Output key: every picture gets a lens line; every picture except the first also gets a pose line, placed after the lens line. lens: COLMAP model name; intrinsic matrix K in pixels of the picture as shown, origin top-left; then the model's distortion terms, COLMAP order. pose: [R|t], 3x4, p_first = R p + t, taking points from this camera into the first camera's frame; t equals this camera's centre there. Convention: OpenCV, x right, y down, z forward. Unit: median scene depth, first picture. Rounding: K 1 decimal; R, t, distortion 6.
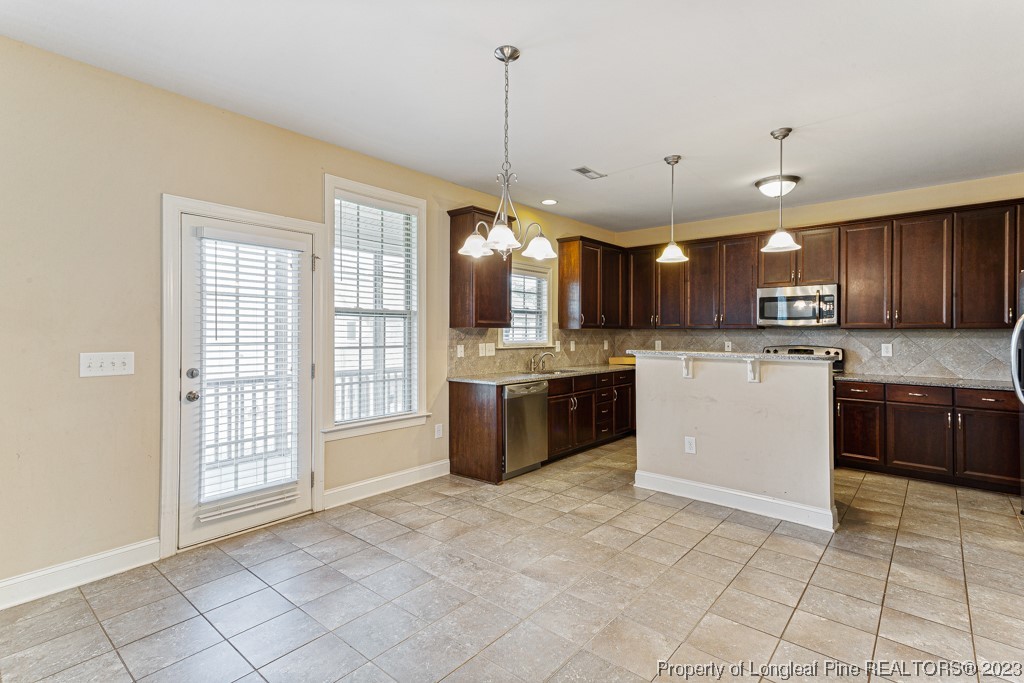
lens RADIAL K [[495.8, 0, 511.2], [0, 495.8, 332.1], [0, 0, 1]] dist [0.025786, 0.002113]
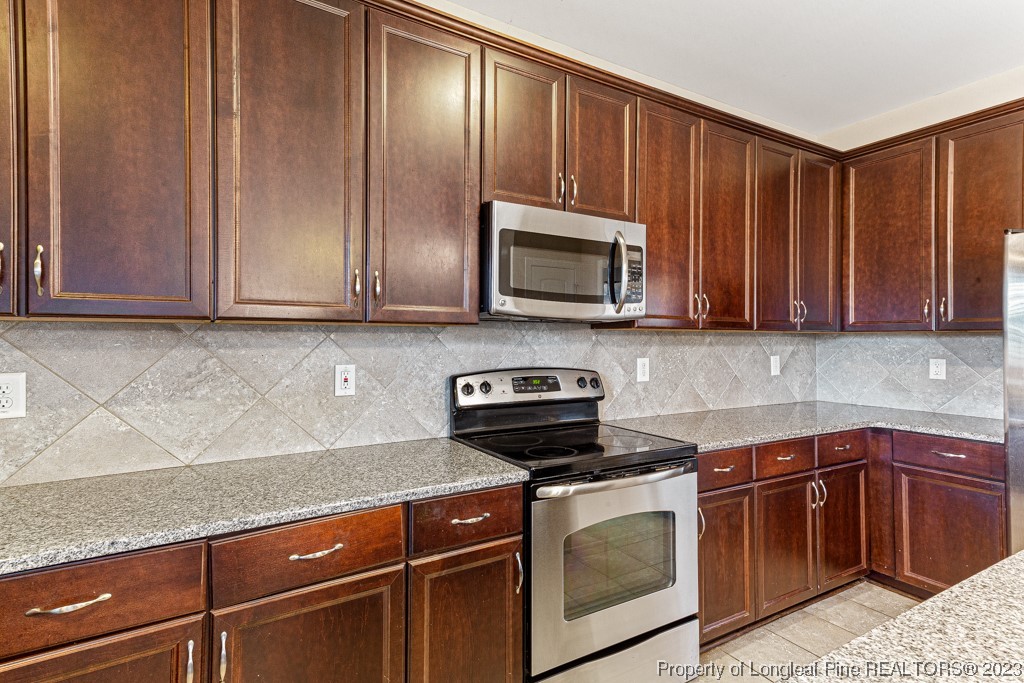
lens RADIAL K [[495.8, 0, 516.4], [0, 495.8, 336.0], [0, 0, 1]] dist [0.025786, 0.002113]
pose [[0.292829, 0.004418, 0.956155, 0.174628], [-0.001115, 0.999990, -0.004279, 0.002248], [-0.956164, 0.000187, 0.292831, 0.822602]]
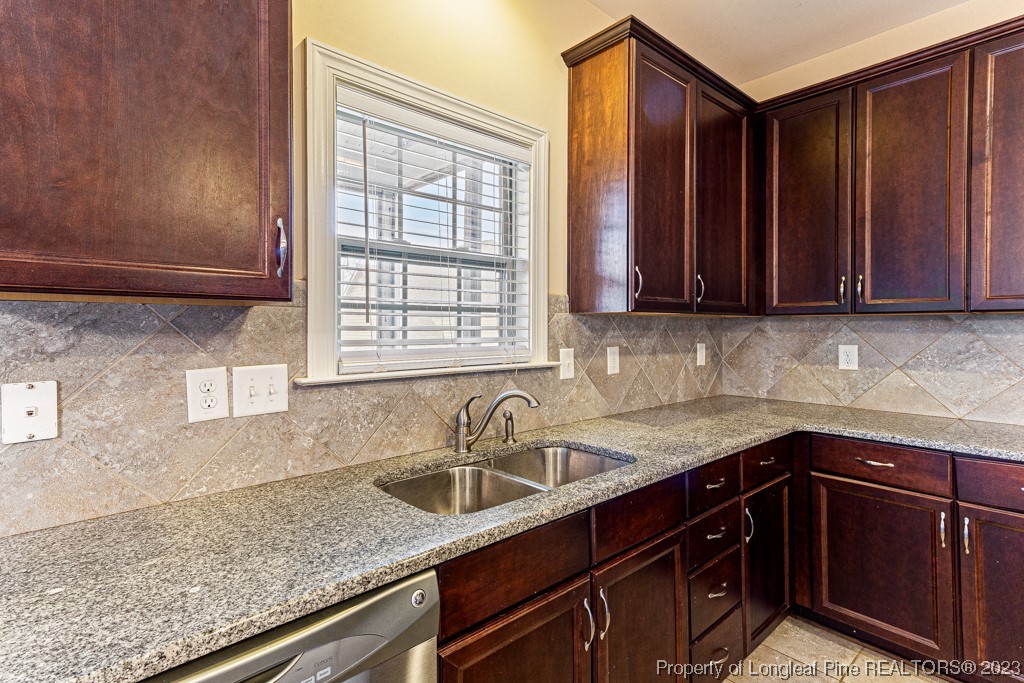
lens RADIAL K [[495.8, 0, 519.4], [0, 495.8, 320.8], [0, 0, 1]] dist [0.025786, 0.002113]
pose [[0.993012, -0.002576, -0.117983, 0.104025], [0.001431, 0.999951, -0.009786, 0.002157], [0.118003, 0.009549, 0.992967, 0.661450]]
